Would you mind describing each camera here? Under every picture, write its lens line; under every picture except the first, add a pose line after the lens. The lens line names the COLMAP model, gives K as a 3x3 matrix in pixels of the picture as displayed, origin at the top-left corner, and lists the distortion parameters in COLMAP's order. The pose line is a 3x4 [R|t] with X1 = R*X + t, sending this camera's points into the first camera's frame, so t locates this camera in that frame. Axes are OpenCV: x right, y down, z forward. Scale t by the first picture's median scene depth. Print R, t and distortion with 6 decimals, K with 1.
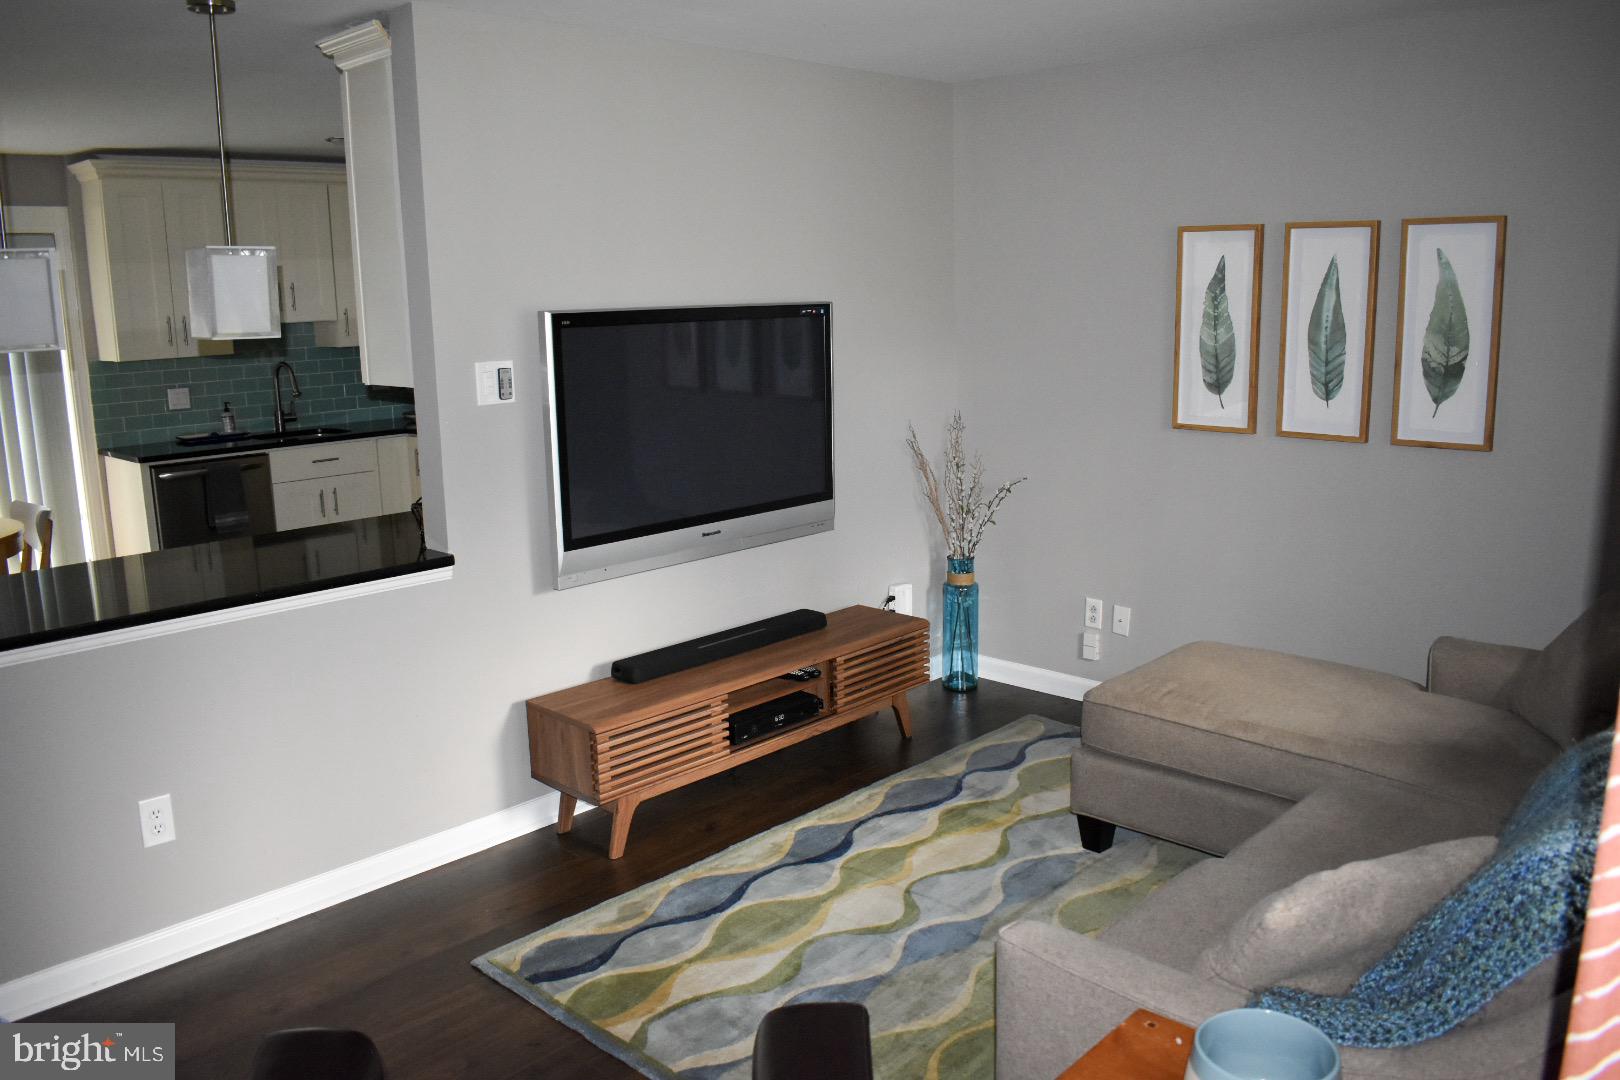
lens RADIAL K [[1267.4, 0, 810.0], [0, 1267.4, 540.0], [0, 0, 1]] dist [-0.088073, 0.005240]
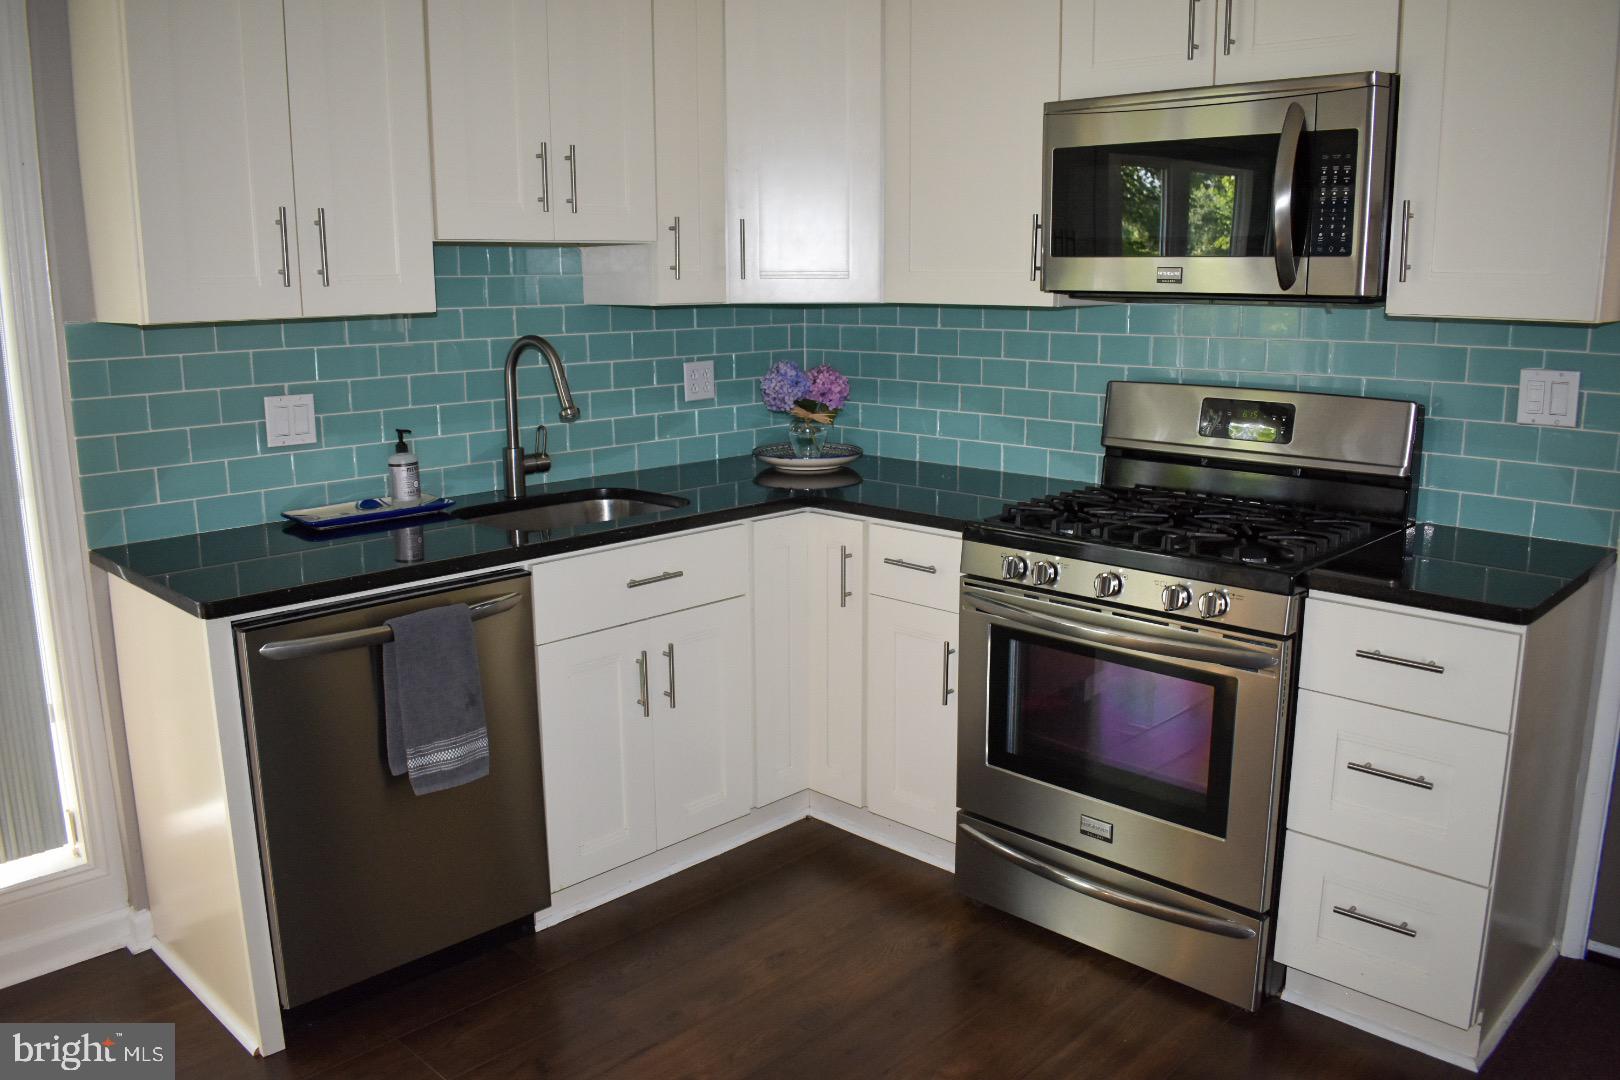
lens RADIAL K [[1267.4, 0, 810.0], [0, 1267.4, 540.0], [0, 0, 1]] dist [-0.088073, 0.005240]
pose [[0.999808, 0.018371, -0.006889, -0.348778], [-0.018289, 0.999764, 0.011715, -0.085984], [0.007103, -0.011586, 0.999908, 0.613382]]
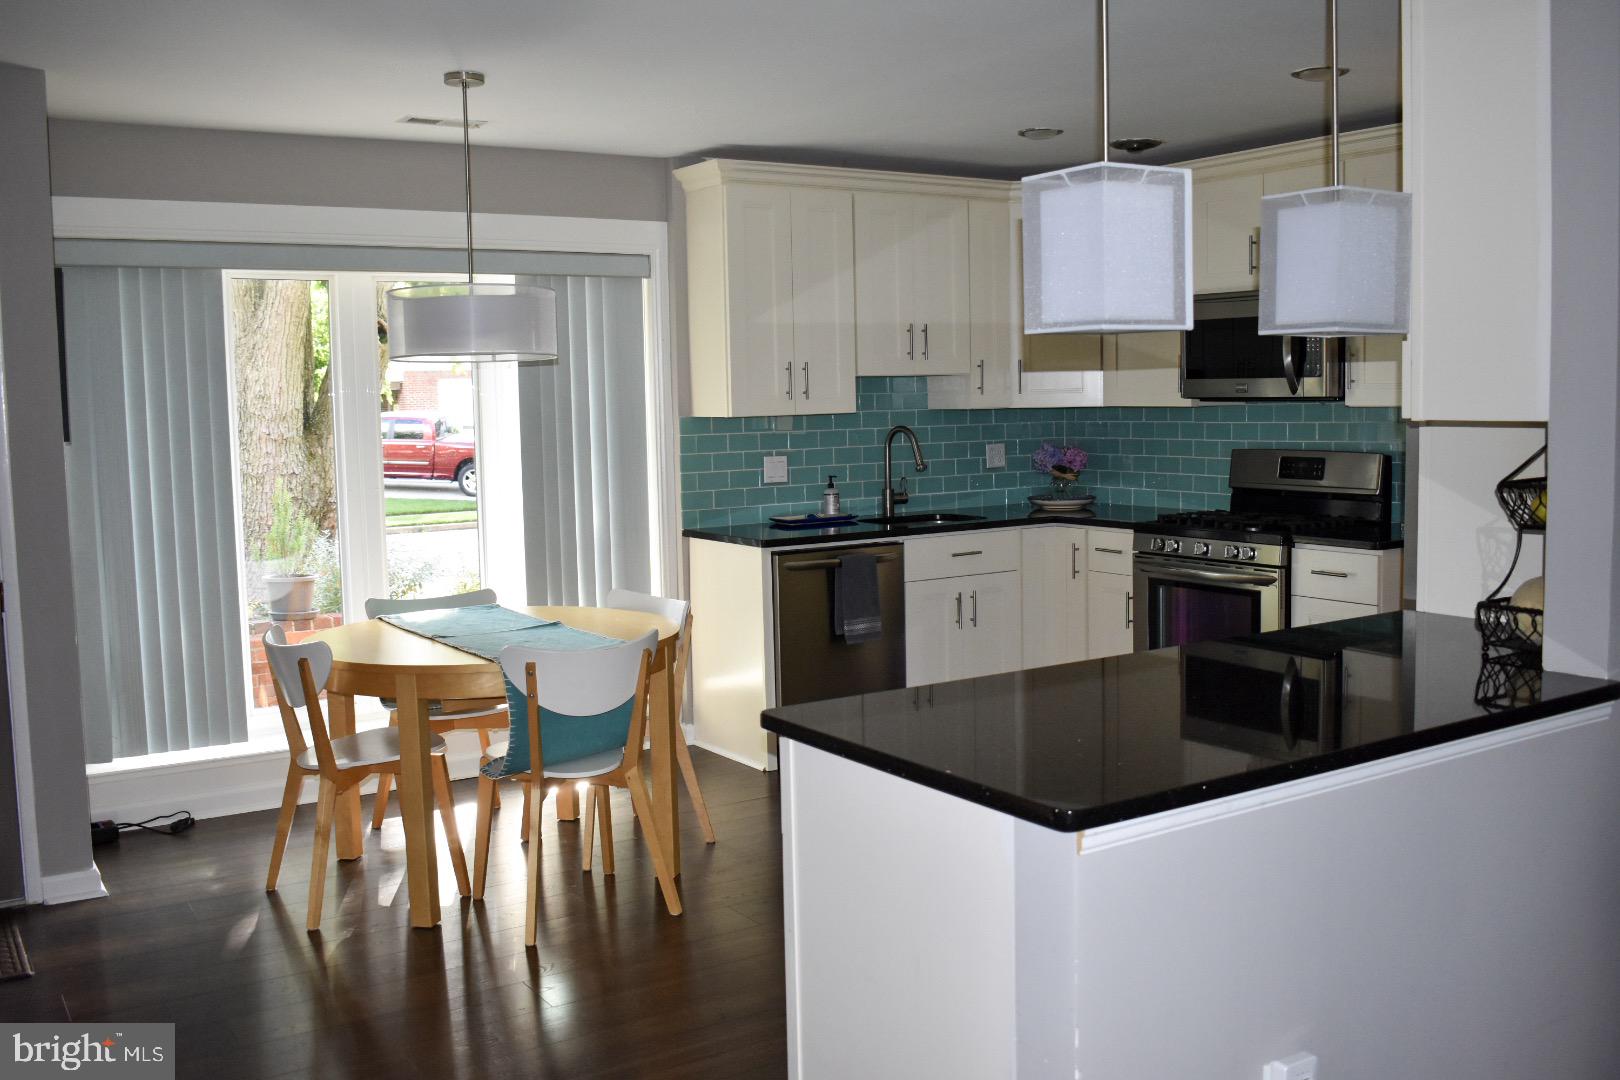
lens RADIAL K [[1541.5, 0, 810.0], [0, 1541.5, 540.0], [0, 0, 1]] dist [-0.076915, 0.001156]
pose [[0.972556, 0.022322, -0.231595, -0.274956], [-0.043917, 0.995107, -0.088511, 0.015446], [0.228486, 0.096253, 0.968777, 0.074301]]
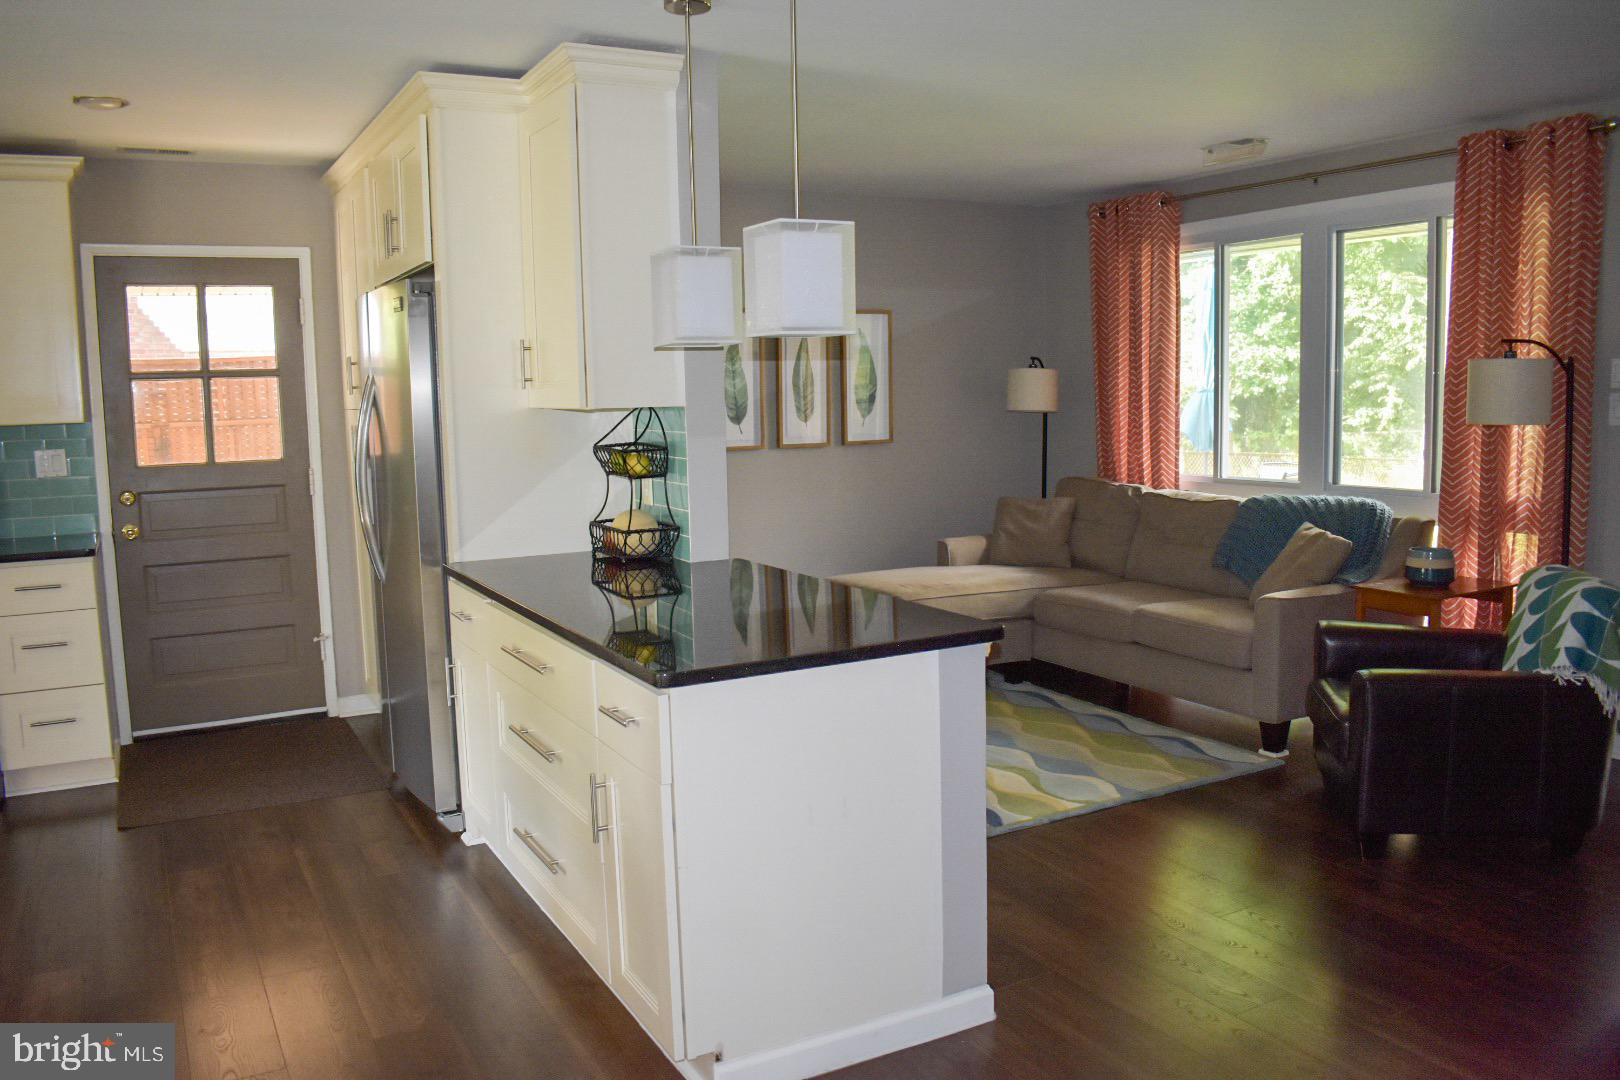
lens RADIAL K [[1267.4, 0, 810.0], [0, 1267.4, 540.0], [0, 0, 1]] dist [-0.088073, 0.005240]
pose [[0.305901, -0.097440, 0.947064, -0.703956], [0.204769, 0.978202, 0.034504, -0.013087], [-0.929782, 0.183375, 0.319186, 0.325330]]
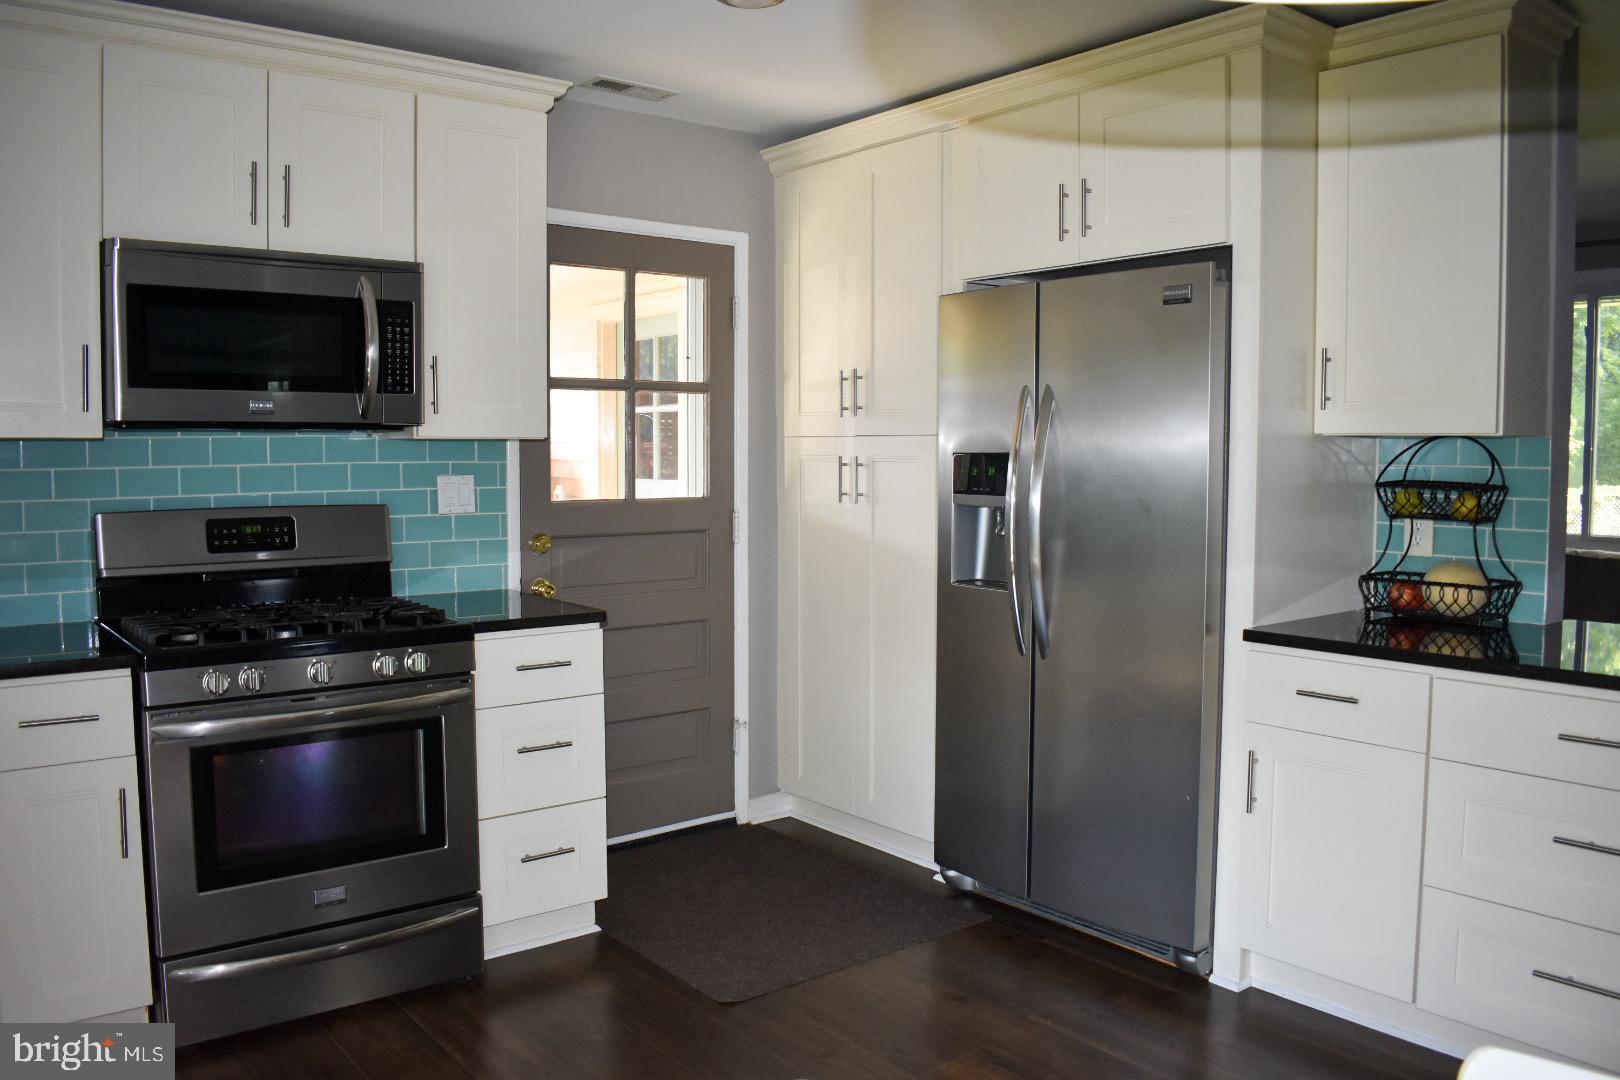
lens RADIAL K [[1267.4, 0, 810.0], [0, 1267.4, 540.0], [0, 0, 1]] dist [-0.088073, 0.005240]
pose [[0.136143, -0.046648, 0.989590, -0.670107], [0.193897, 0.980827, 0.019559, -0.089849], [-0.971529, 0.189216, 0.142577, 0.765706]]
